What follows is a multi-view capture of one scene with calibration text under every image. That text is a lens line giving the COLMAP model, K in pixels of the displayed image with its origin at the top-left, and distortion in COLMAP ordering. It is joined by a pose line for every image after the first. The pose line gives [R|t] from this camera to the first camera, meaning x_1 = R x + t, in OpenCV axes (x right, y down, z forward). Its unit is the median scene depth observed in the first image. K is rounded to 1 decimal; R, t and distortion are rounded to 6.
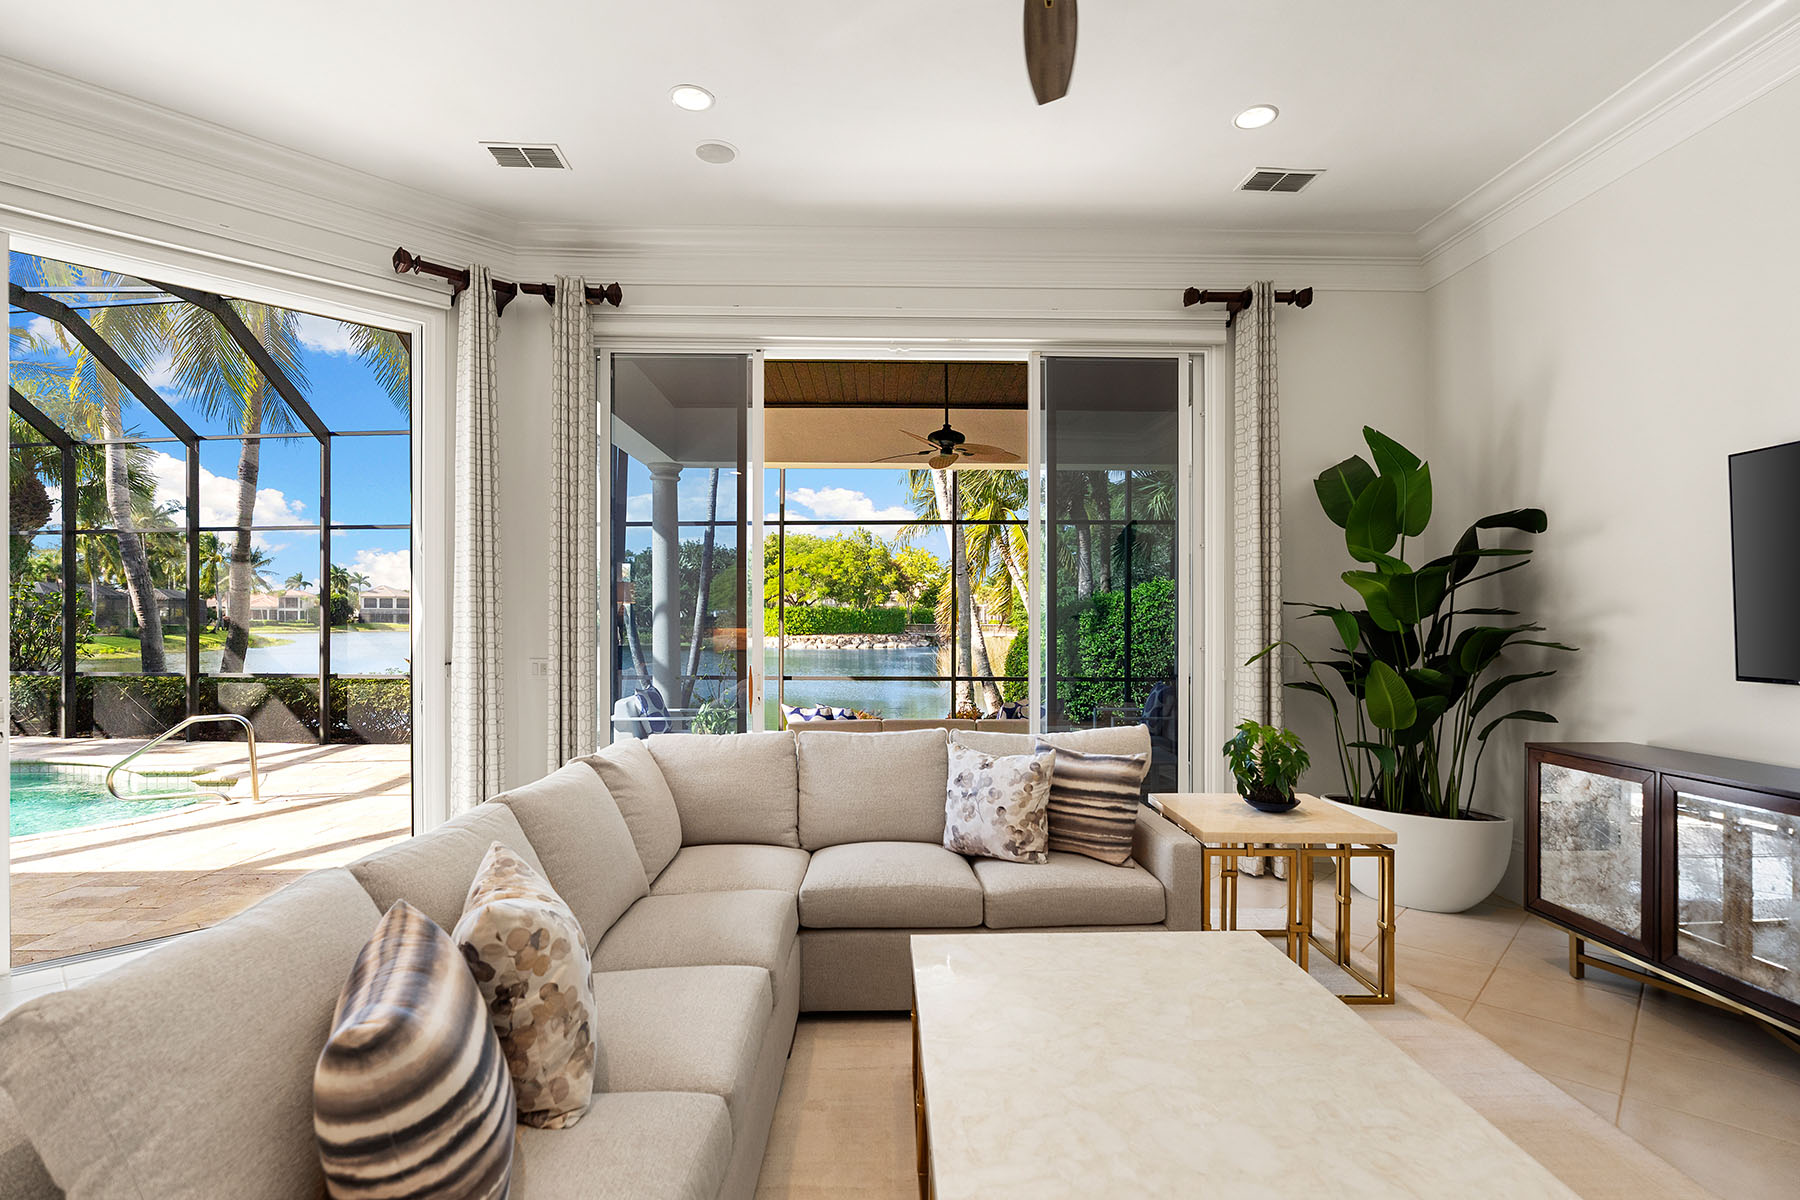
lens RADIAL K [[860.9, 0, 894.6], [0, 860.9, 621.1], [0, 0, 1]] dist [-0.009421, 0.000090]
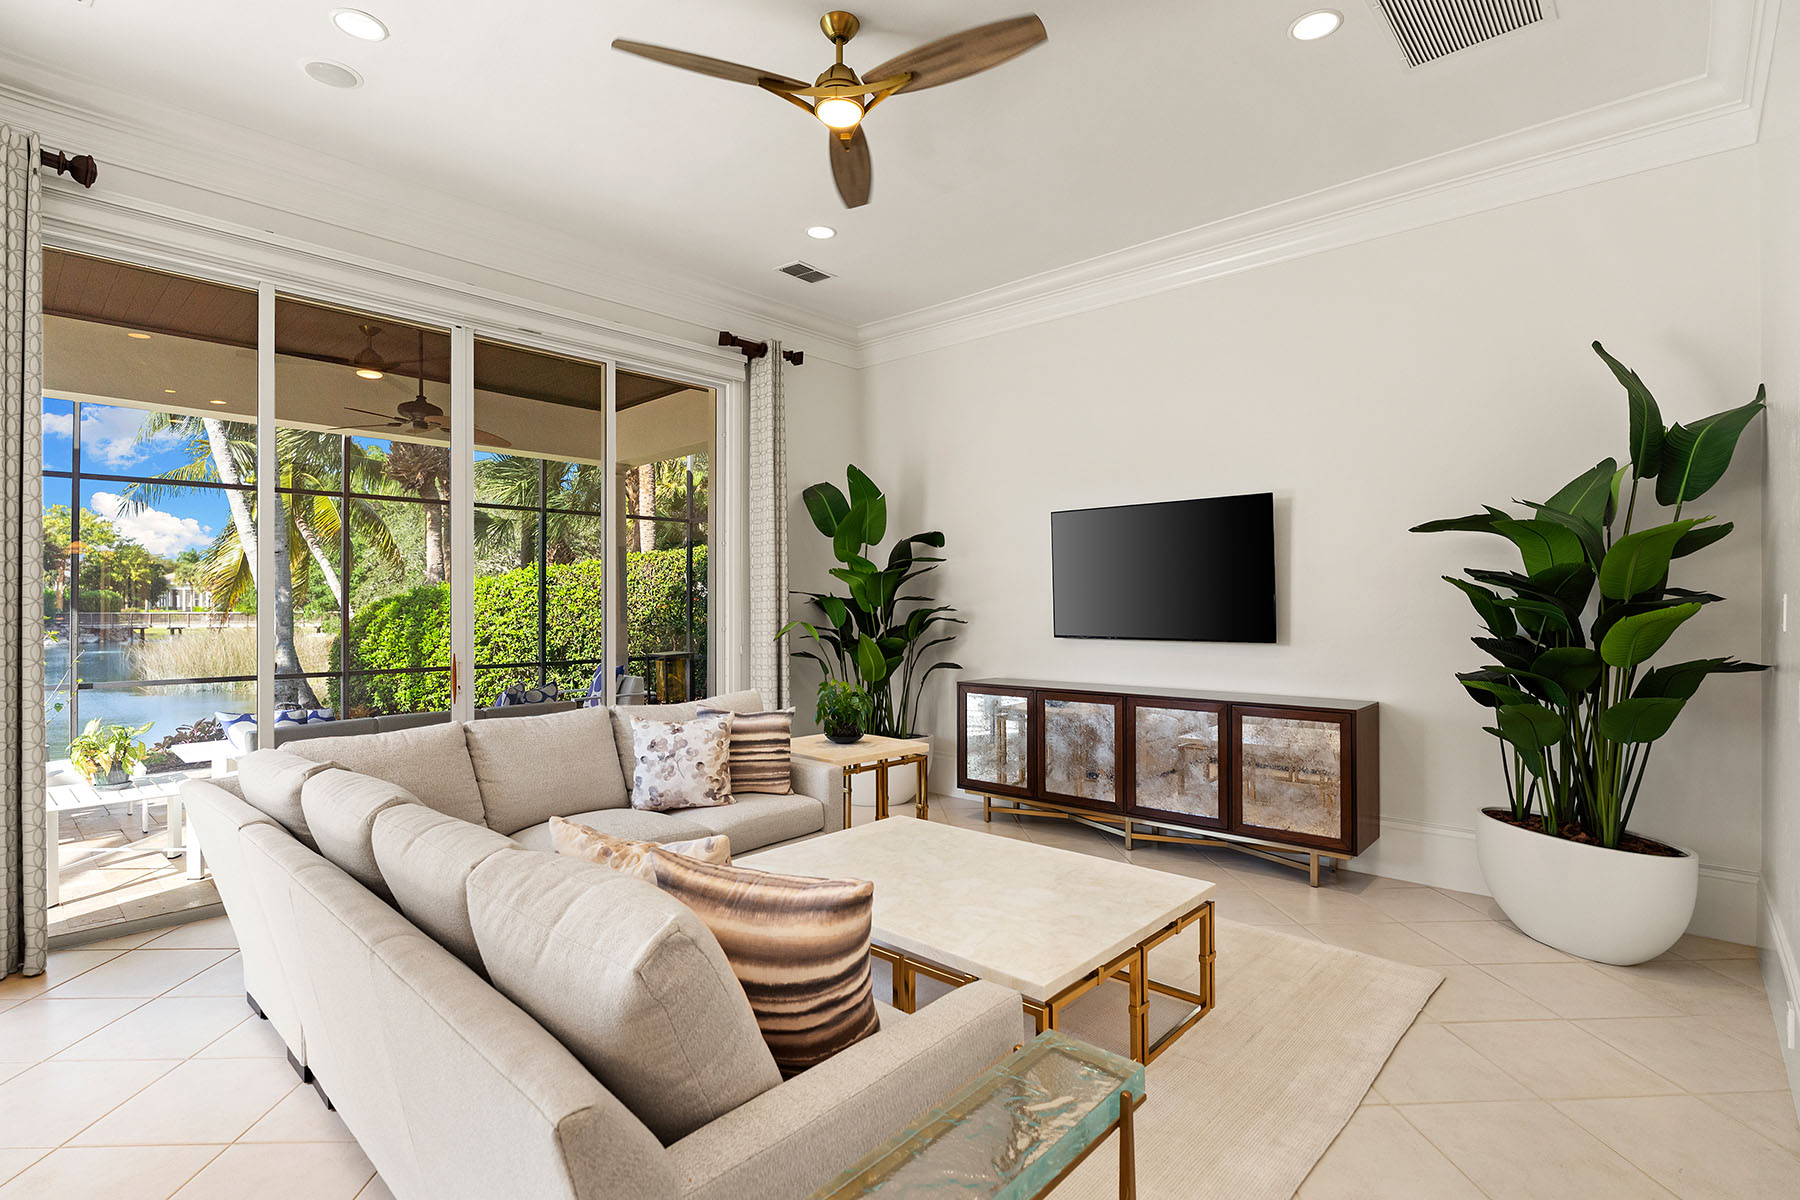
lens RADIAL K [[861.1, 0, 900.0], [0, 861.1, 600.0], [0, 0, 1]] dist [-0.016299, -0.000007]
pose [[0.689658, 0.001072, 0.724134, -0.373025], [0.004620, 0.999972, -0.005881, -0.000114], [-0.724120, 0.007402, 0.689634, -0.014600]]
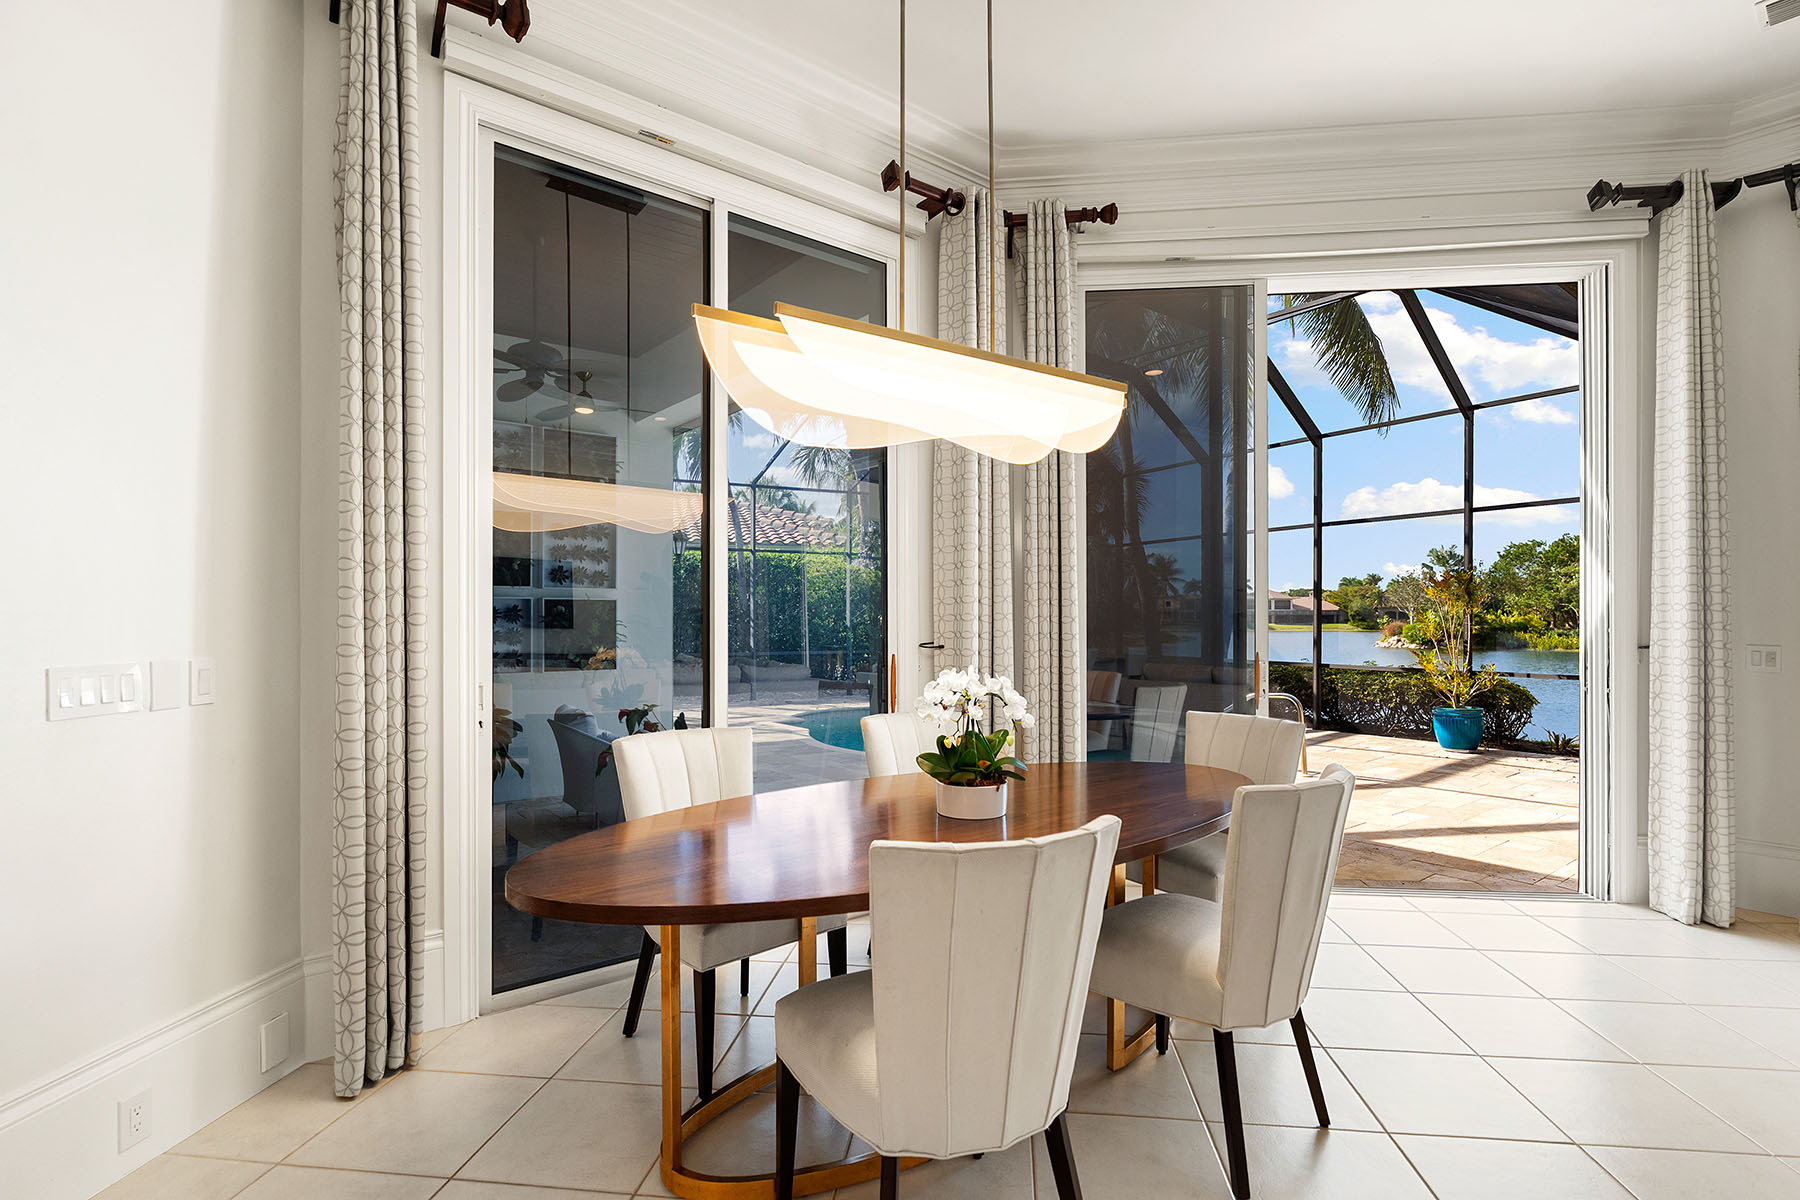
lens RADIAL K [[861.7, 0, 903.5], [0, 861.7, 616.2], [0, 0, 1]] dist [-0.003024, -0.000874]
pose [[0.600902, -0.002061, -0.799320, -0.268353], [-0.003639, 0.999979, -0.005313, 0.024908], [0.799314, 0.006101, 0.600882, -0.109251]]
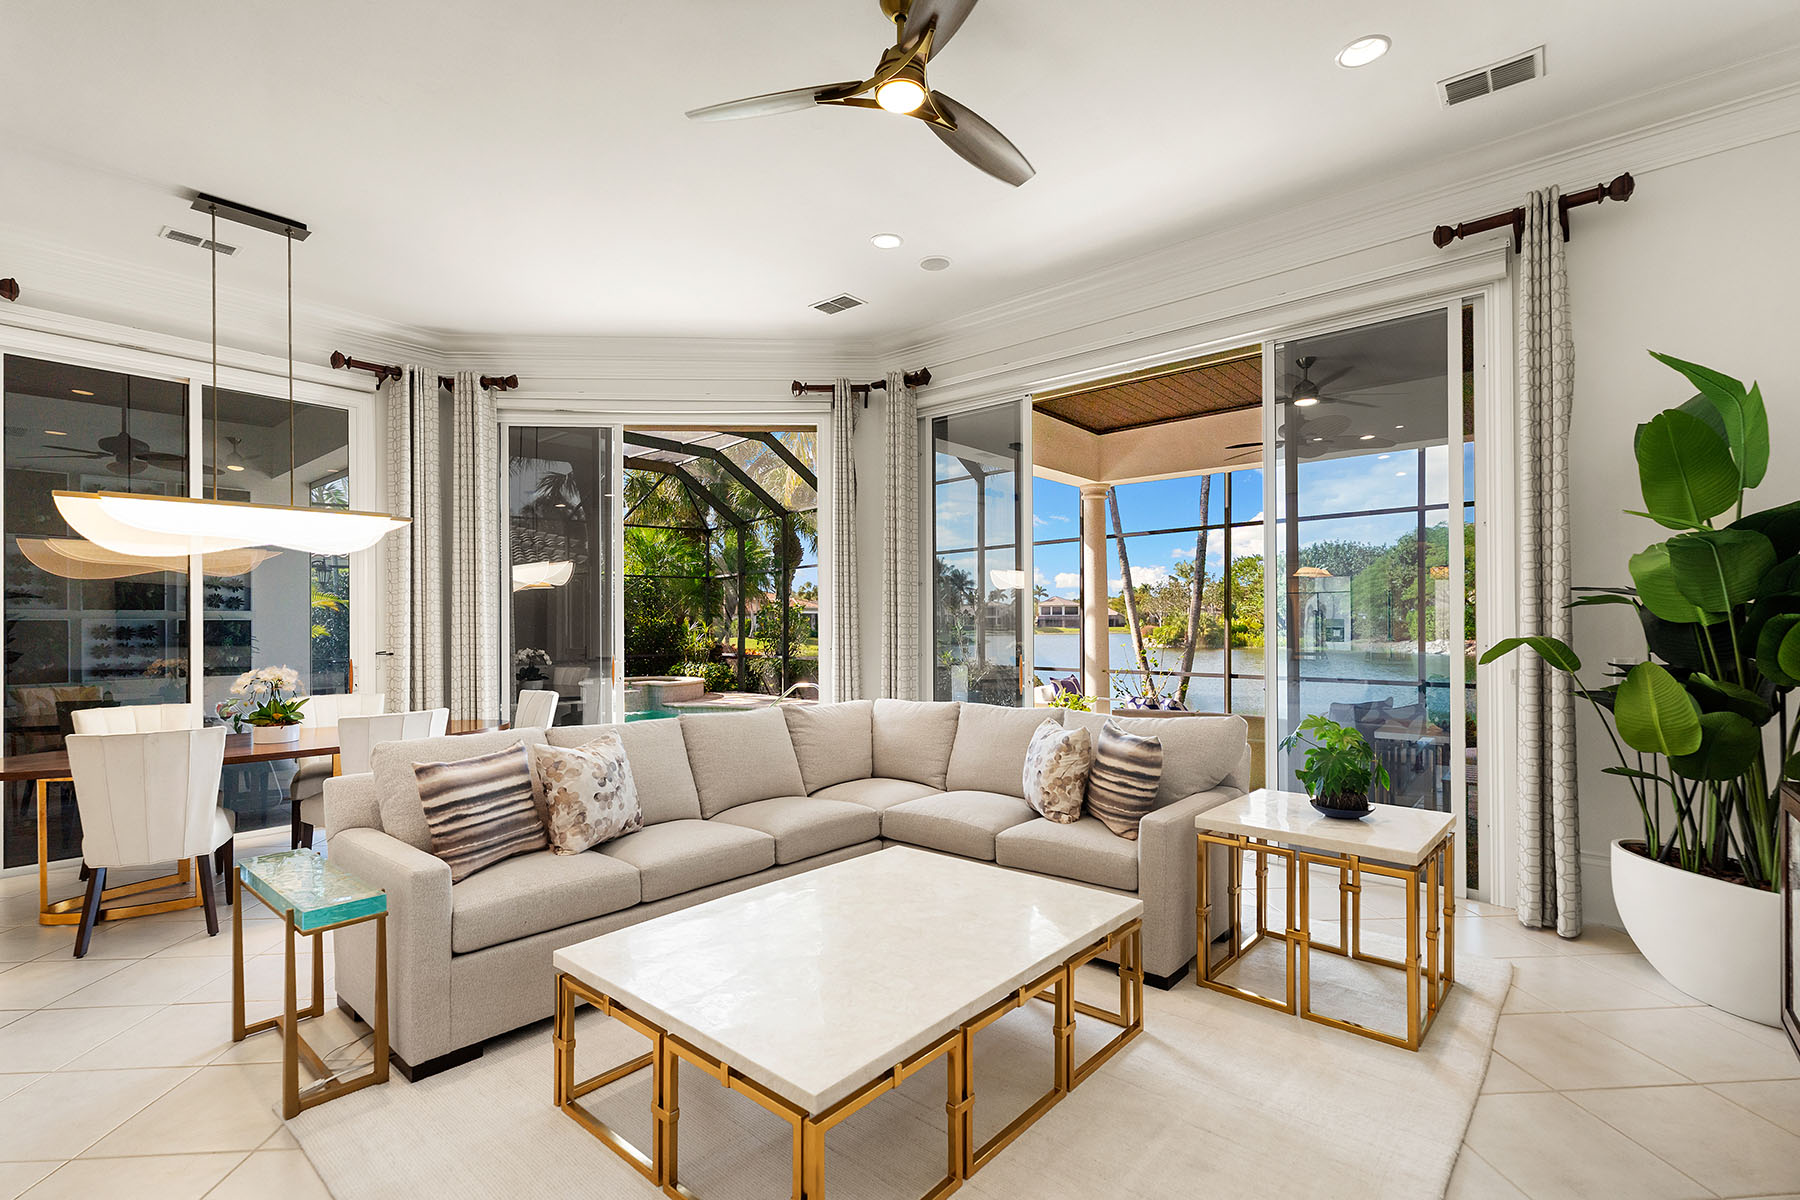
lens RADIAL K [[812.5, 0, 891.9], [0, 812.5, 623.2], [0, 0, 1]] dist [0.000470, 0.000208]
pose [[0.736903, -0.006353, -0.675969, 0.499049], [0.004714, 0.999980, -0.004260, 0.011427], [0.675982, -0.000048, 0.736918, 0.027229]]
